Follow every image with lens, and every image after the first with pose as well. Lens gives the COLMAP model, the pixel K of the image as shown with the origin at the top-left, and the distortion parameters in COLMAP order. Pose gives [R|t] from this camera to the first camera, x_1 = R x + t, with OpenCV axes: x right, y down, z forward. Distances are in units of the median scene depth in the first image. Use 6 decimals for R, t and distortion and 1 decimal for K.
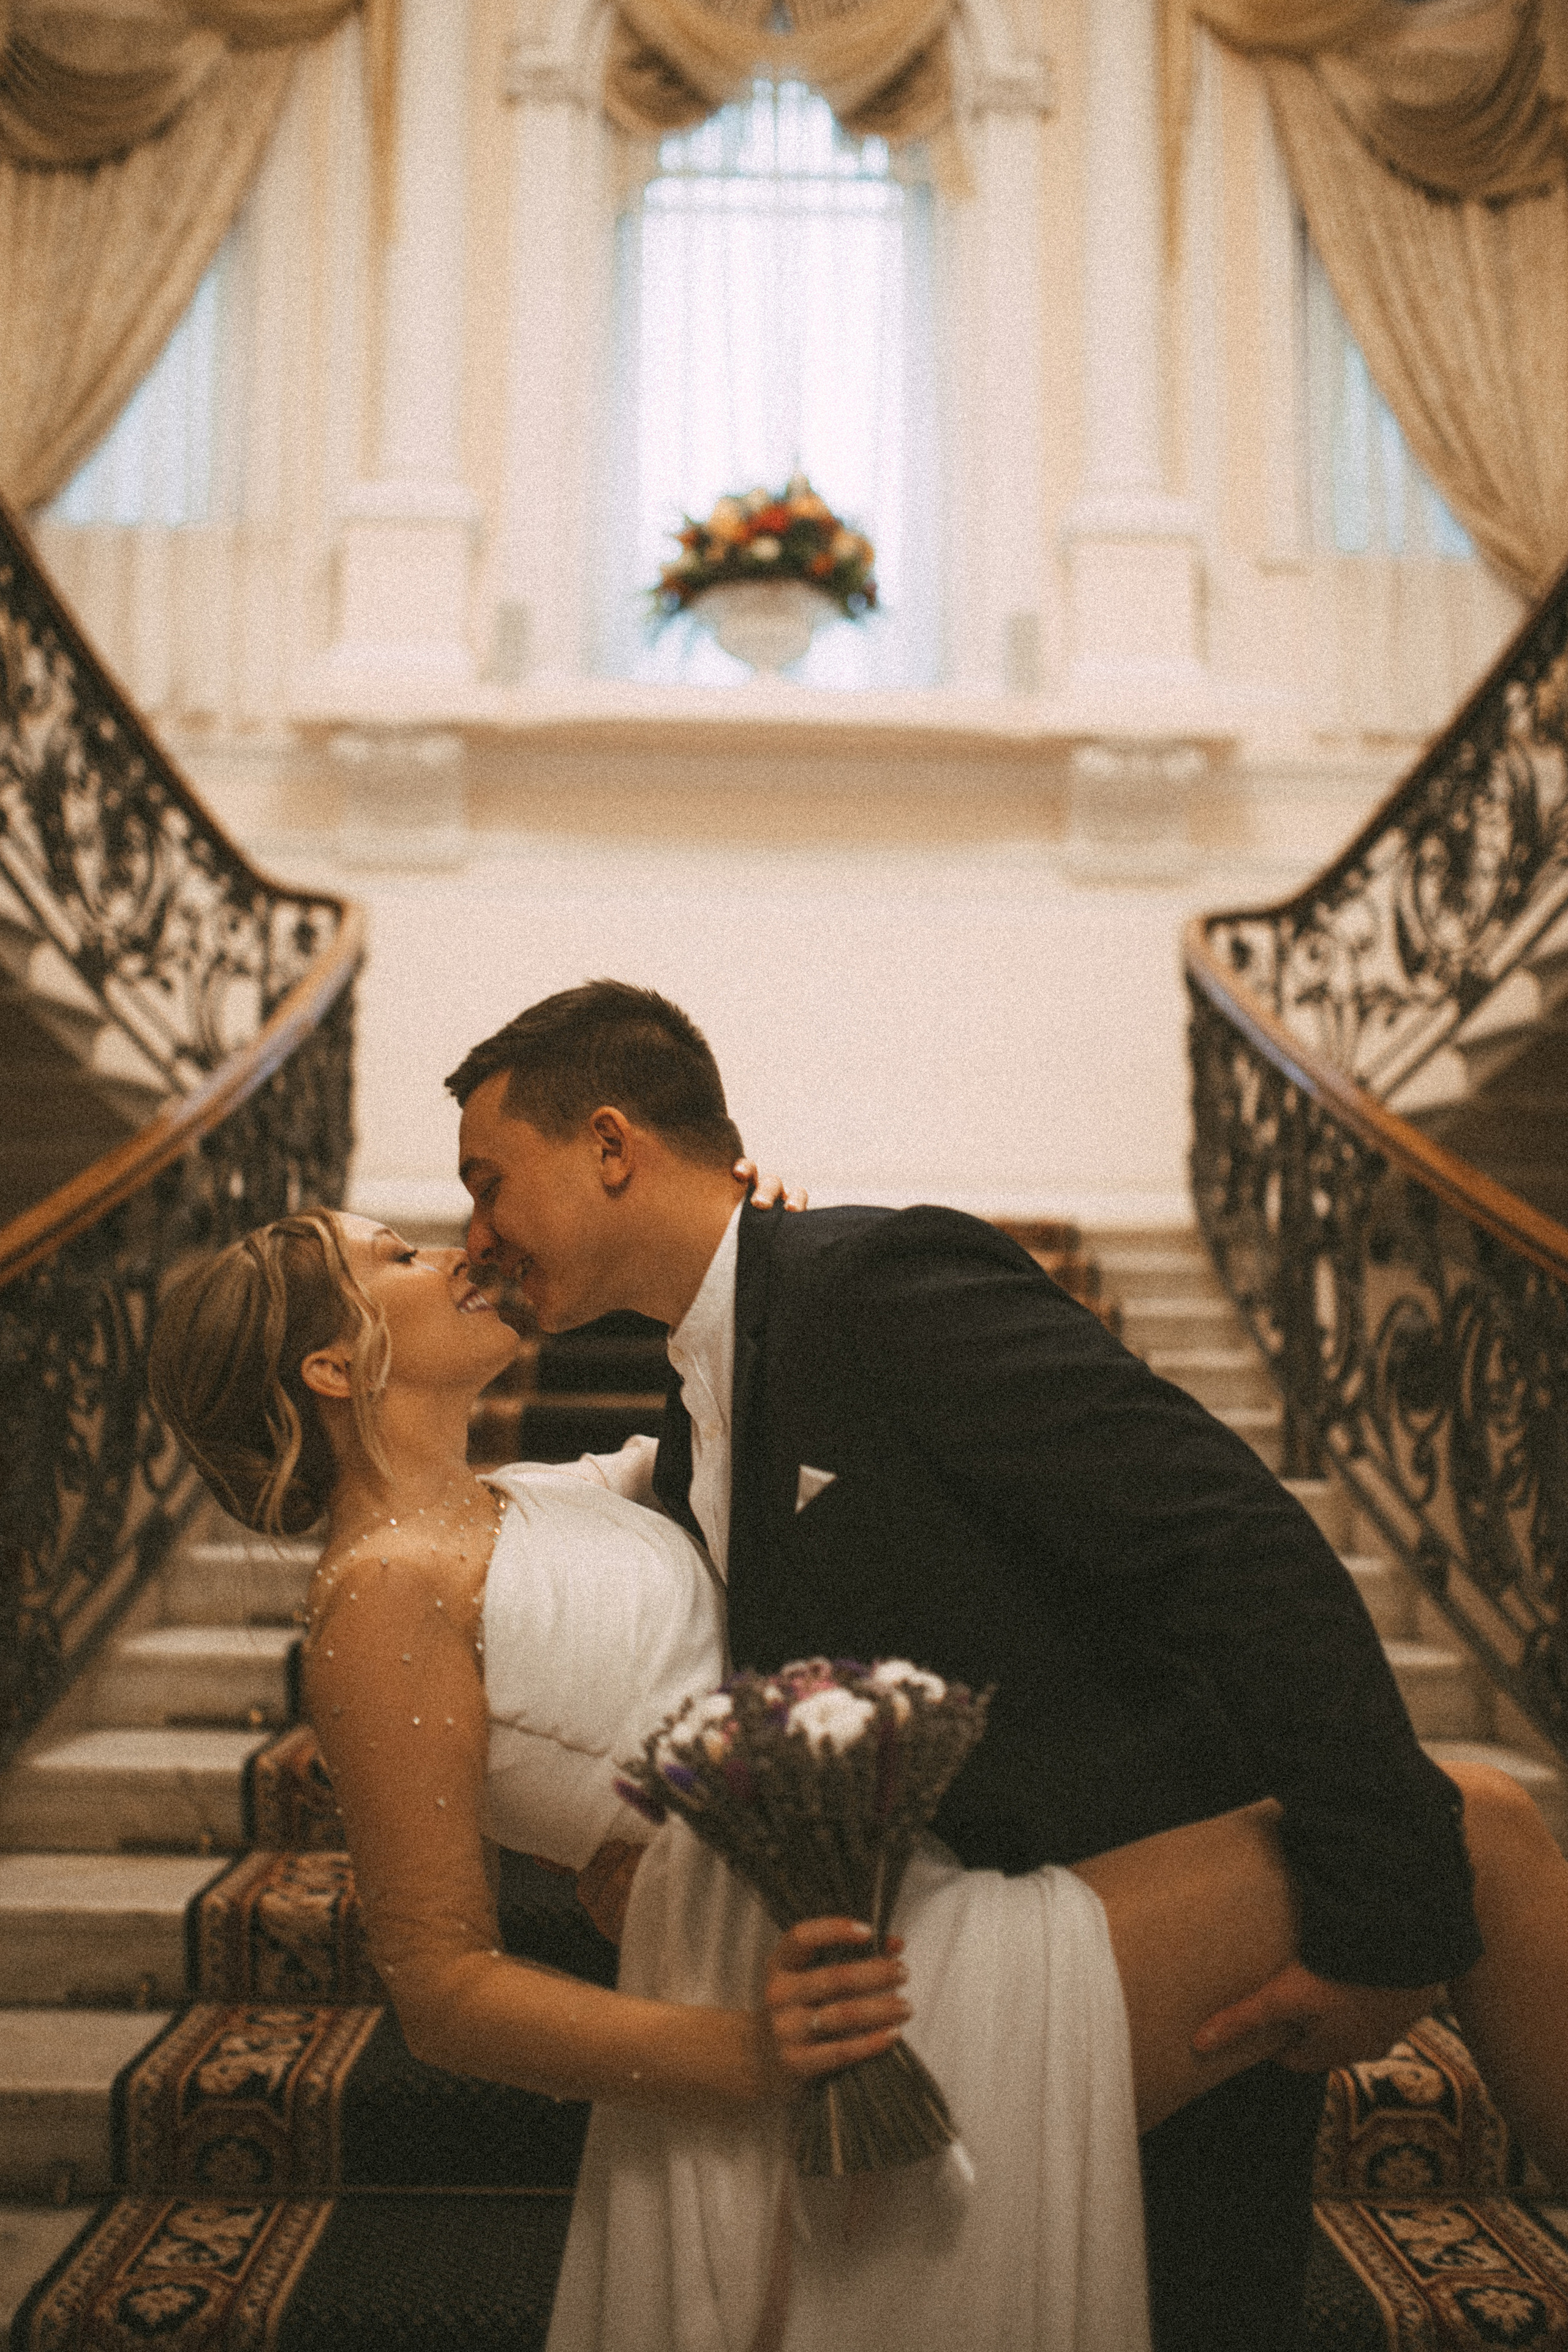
lens RADIAL K [[2364.5, 0, 799.5], [0, 2364.5, 1176.0], [0, 0, 1]] dist [-0.048808, 0.000000]
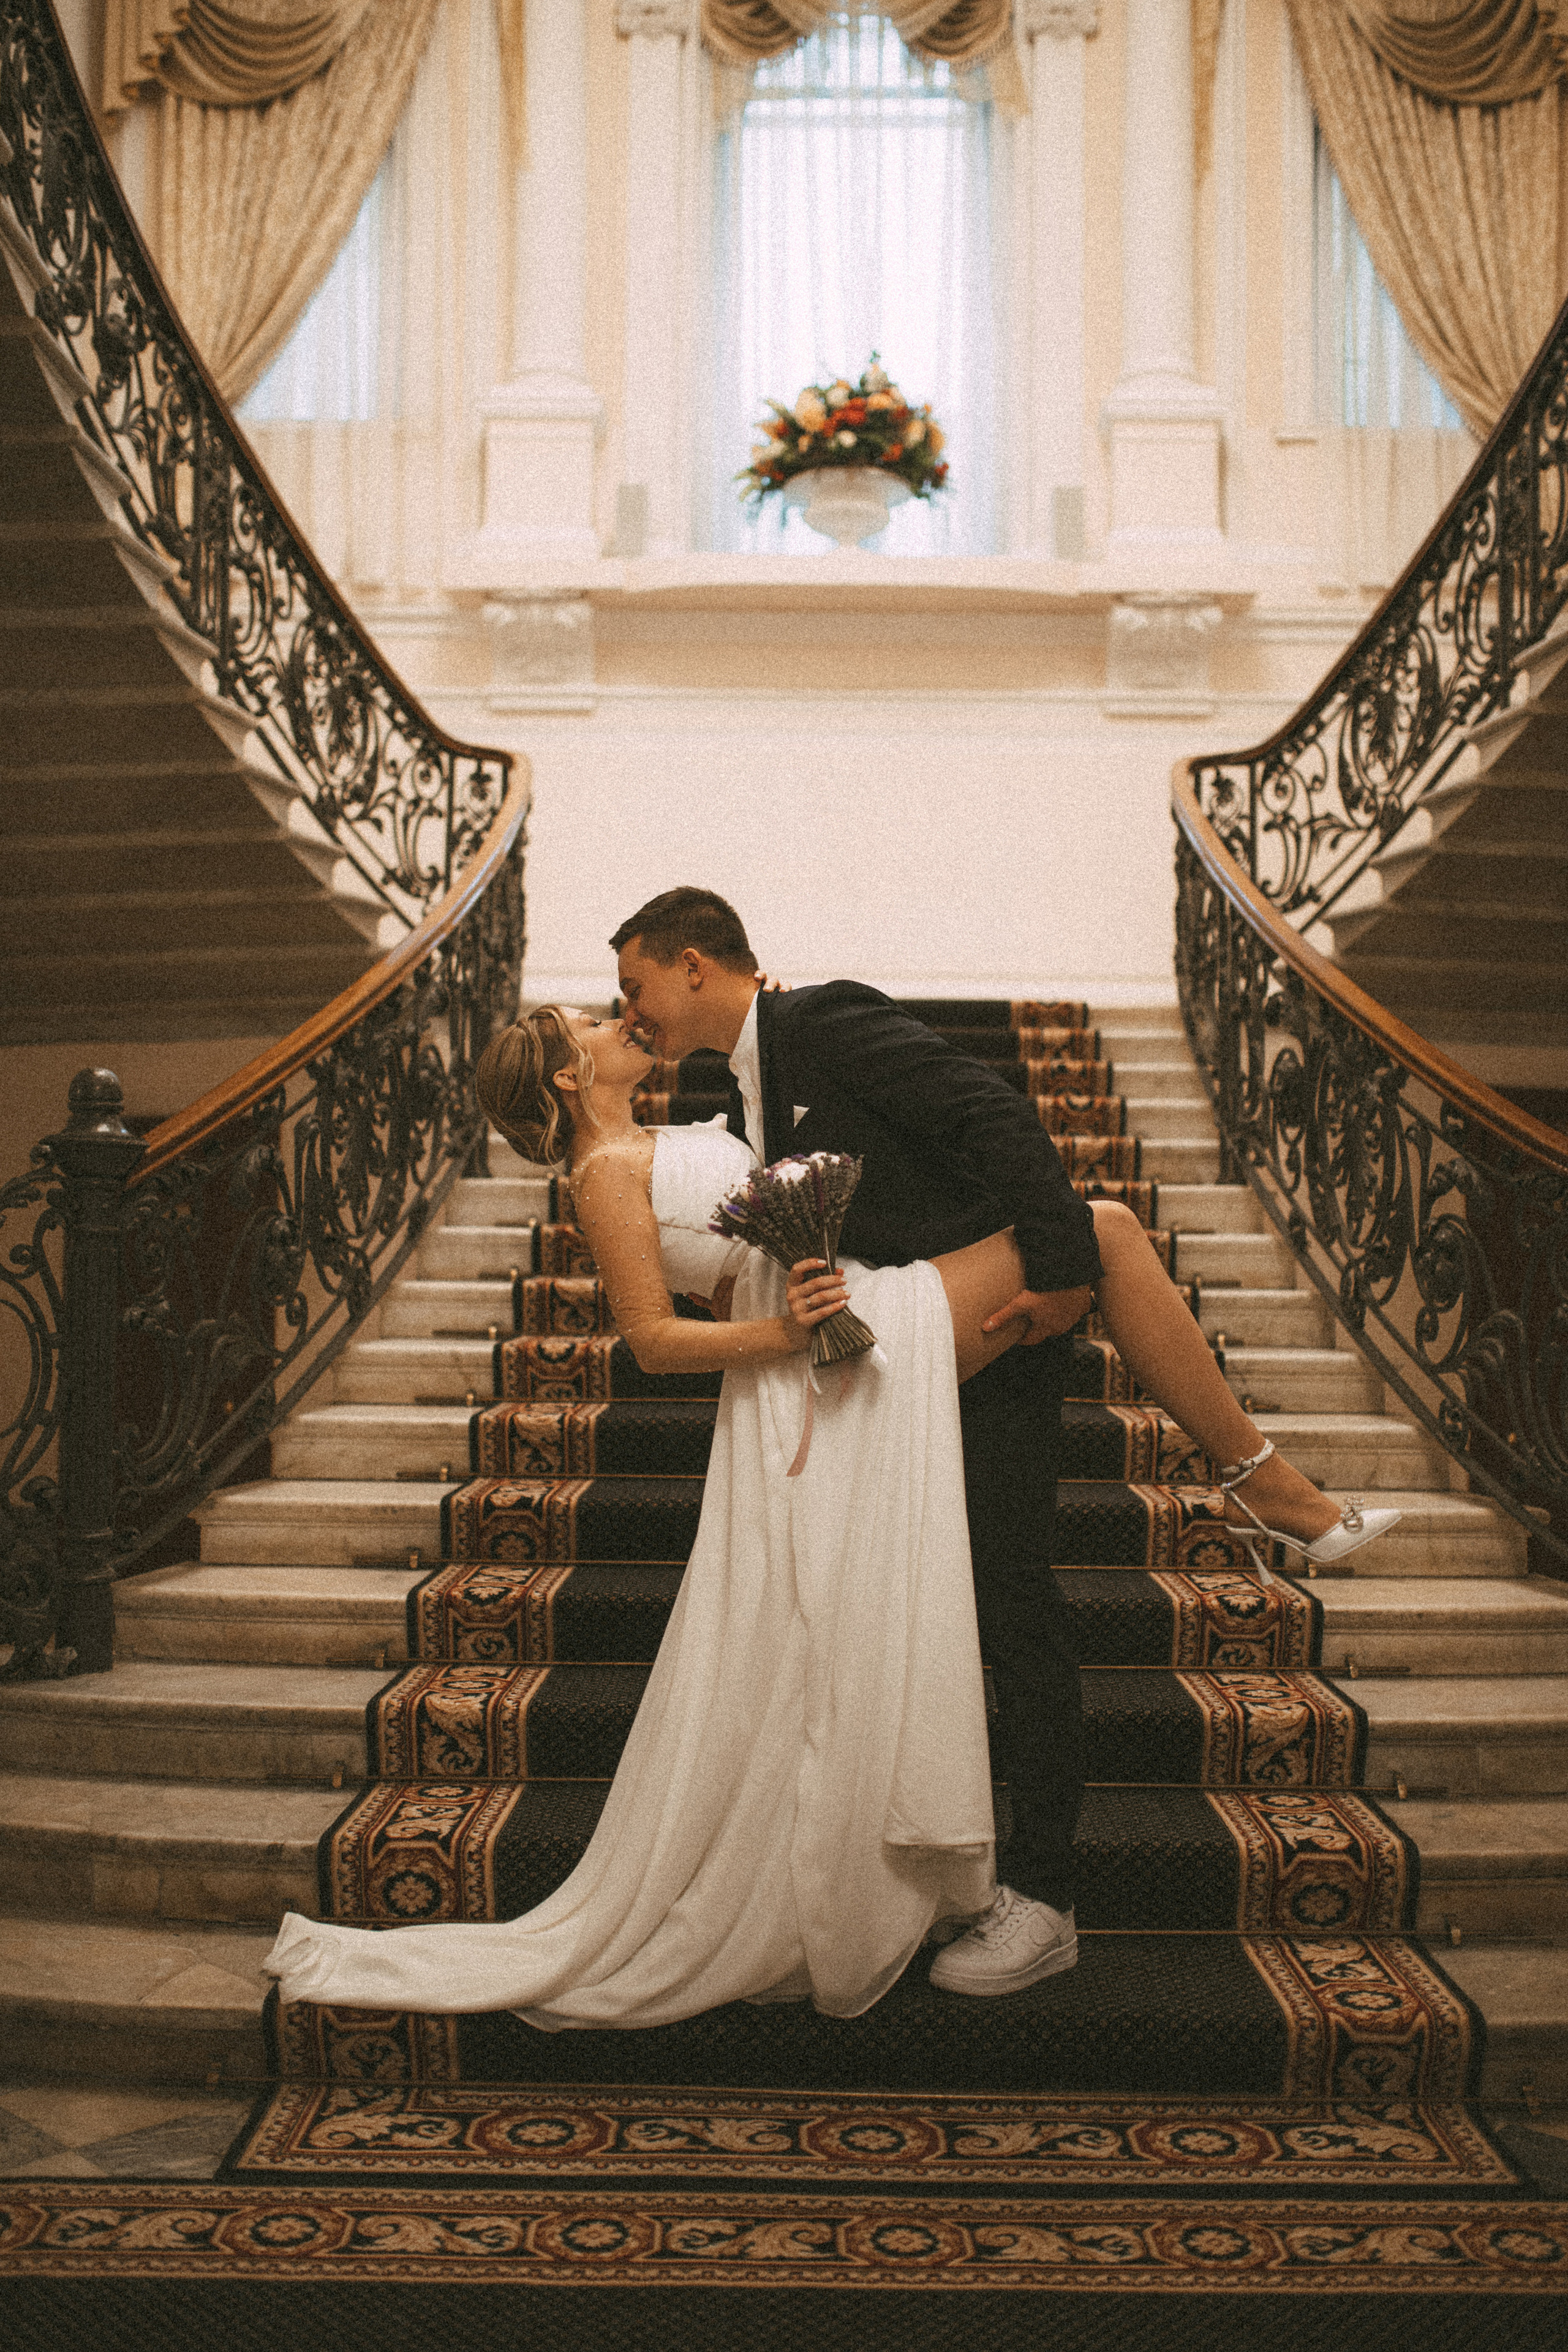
lens RADIAL K [[2364.5, 0, 837.5], [0, 2364.5, 1157.2], [0, 0, 1]] dist [-0.048808, 0.000000]
pose [[0.999583, -0.005049, -0.028421, 0.012572], [0.007160, 0.997182, 0.074683, 0.004060], [0.027964, -0.074856, 0.996802, -0.197587]]
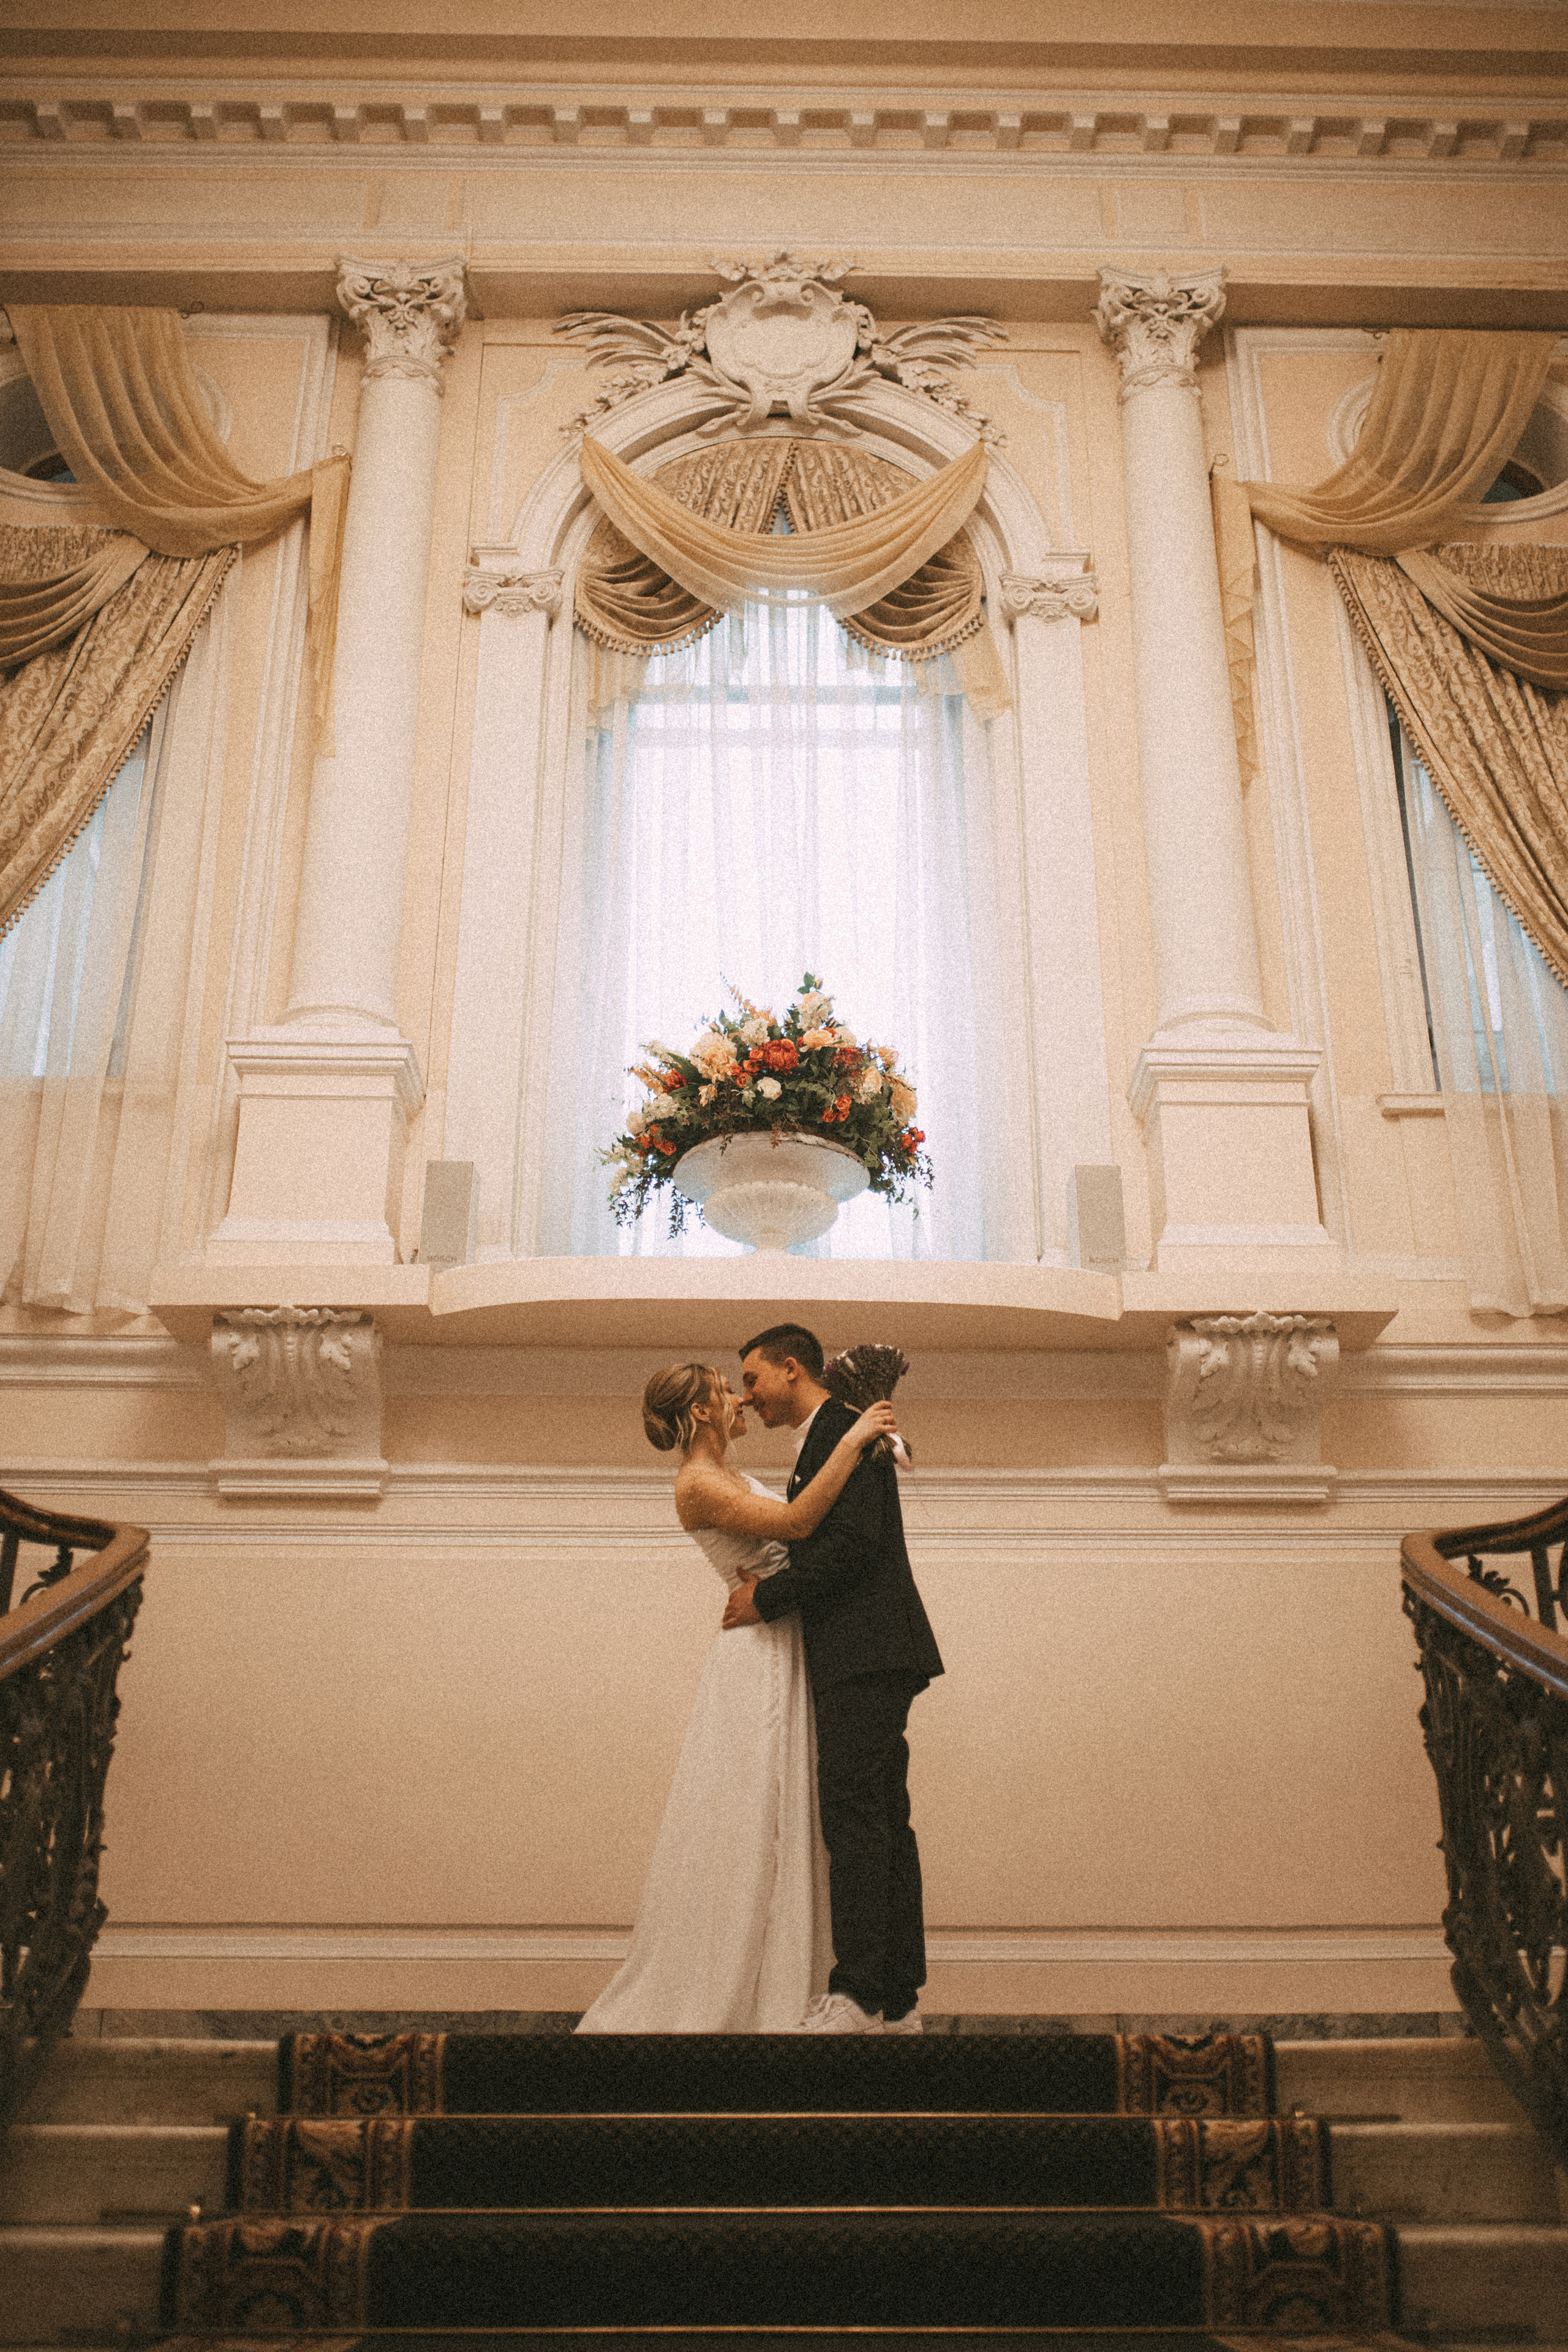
lens RADIAL K [[2364.5, 0, 769.4], [0, 2364.5, 1122.5], [0, 0, 1]] dist [-0.048808, 0.000000]
pose [[0.999510, -0.019134, -0.024756, 0.005289], [0.010909, 0.954689, -0.297407, -0.019911], [0.029325, 0.296991, 0.954430, 0.247264]]
